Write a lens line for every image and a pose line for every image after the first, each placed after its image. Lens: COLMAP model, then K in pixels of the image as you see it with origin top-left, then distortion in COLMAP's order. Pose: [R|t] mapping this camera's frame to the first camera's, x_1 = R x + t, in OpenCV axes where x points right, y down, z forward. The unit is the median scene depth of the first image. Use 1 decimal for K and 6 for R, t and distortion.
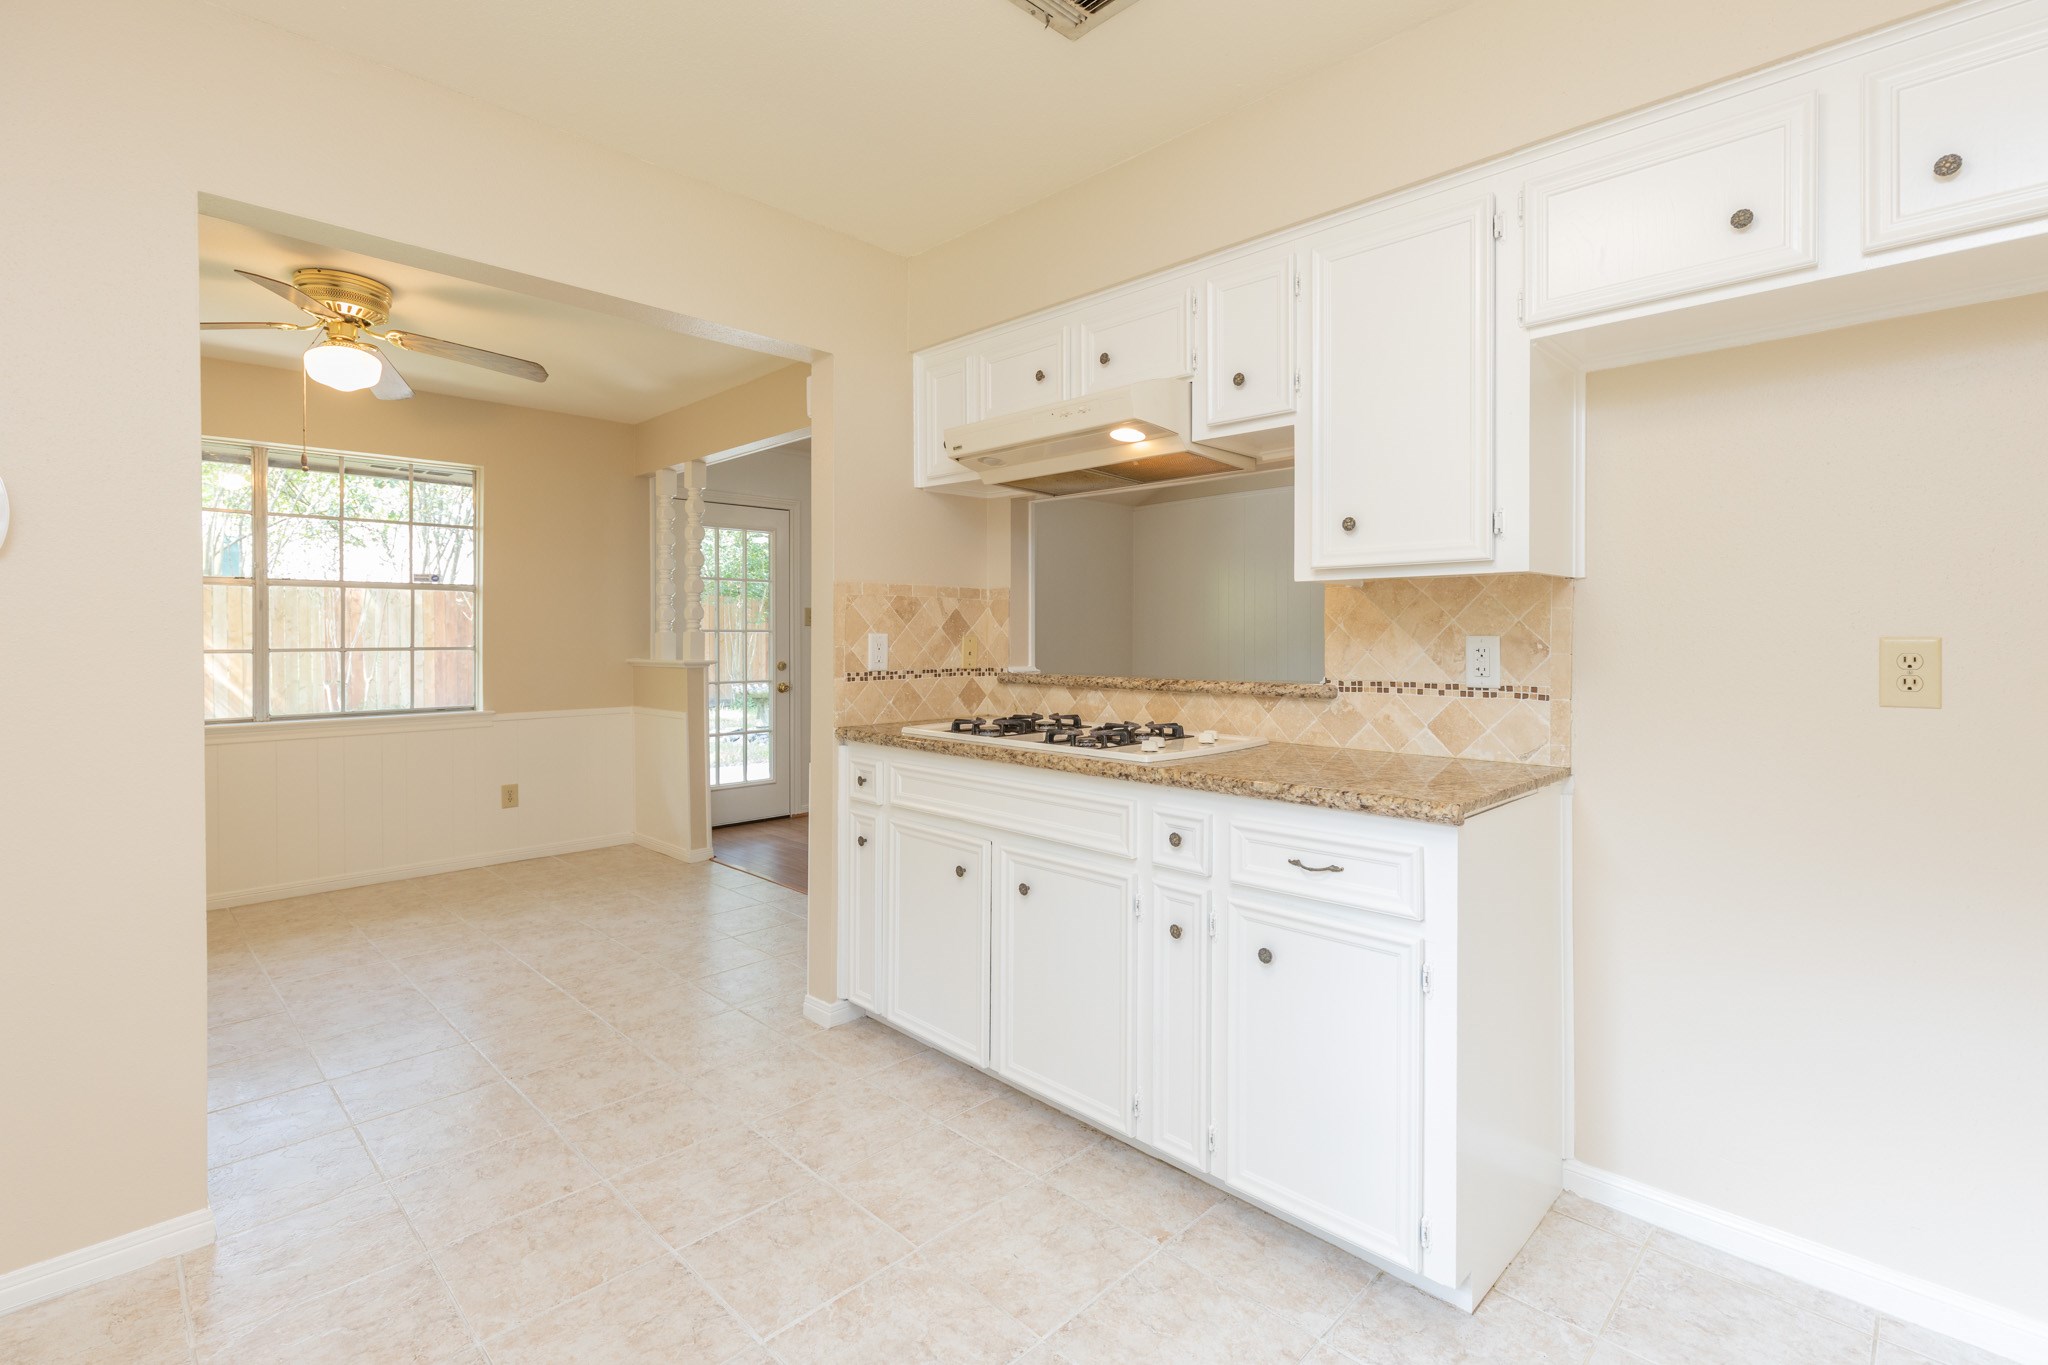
lens RADIAL K [[935.2, 0, 1019.5], [0, 935.2, 631.0], [0, 0, 1]] dist [0.003815, 0.000603]
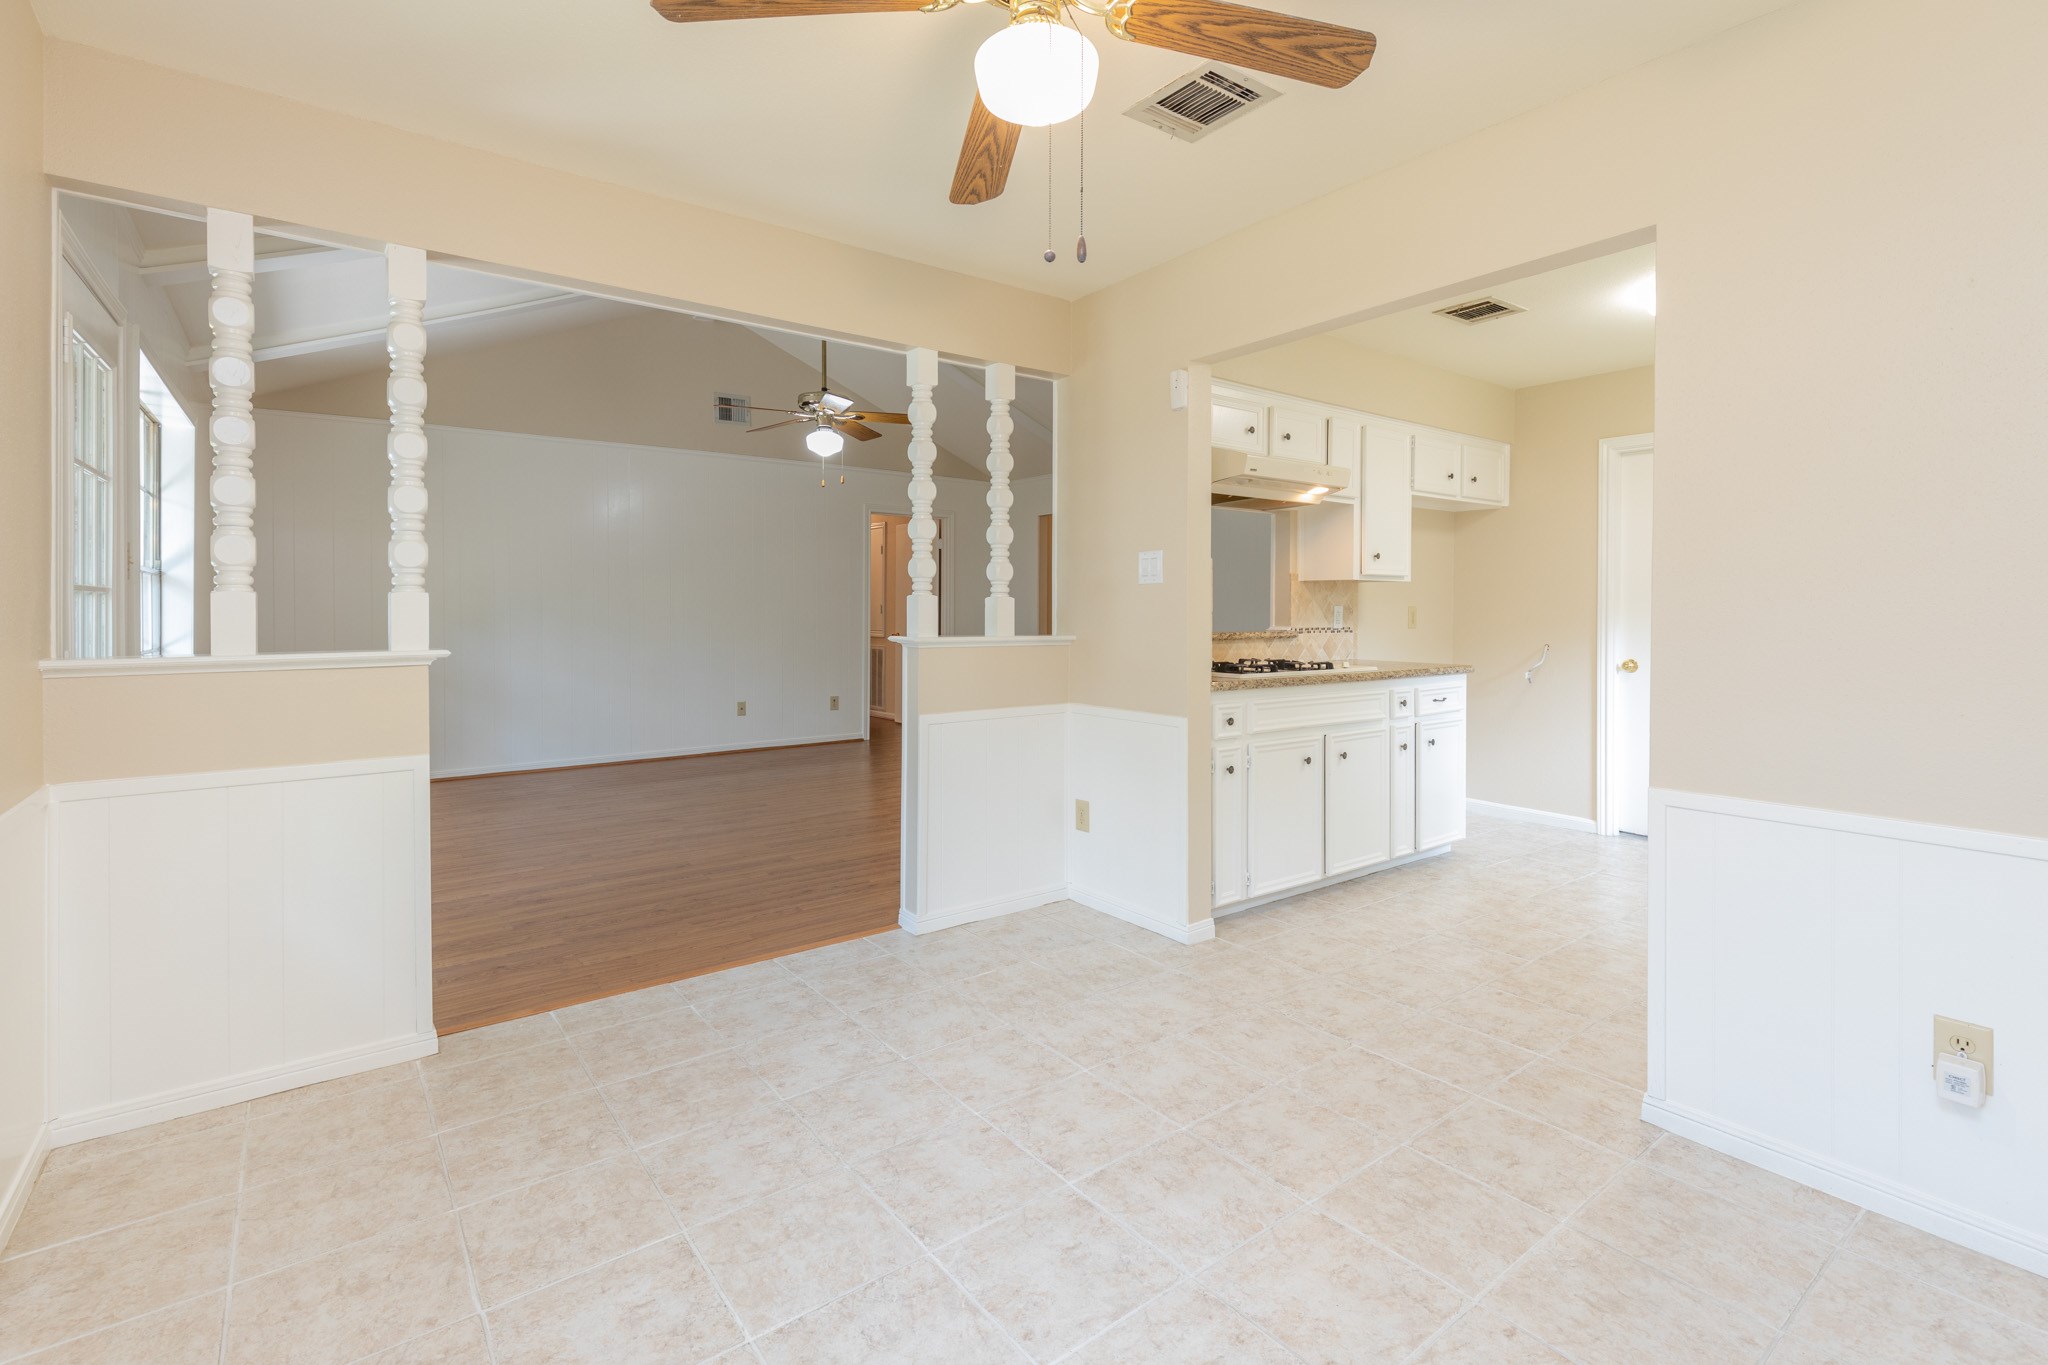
lens RADIAL K [[935.2, 0, 1019.5], [0, 935.2, 631.0], [0, 0, 1]] dist [0.003815, 0.000603]
pose [[0.147204, -0.006849, 0.989082, -1.660053], [0.013019, 0.999903, 0.004986, 0.041097], [-0.989020, 0.012143, 0.147279, 1.274391]]
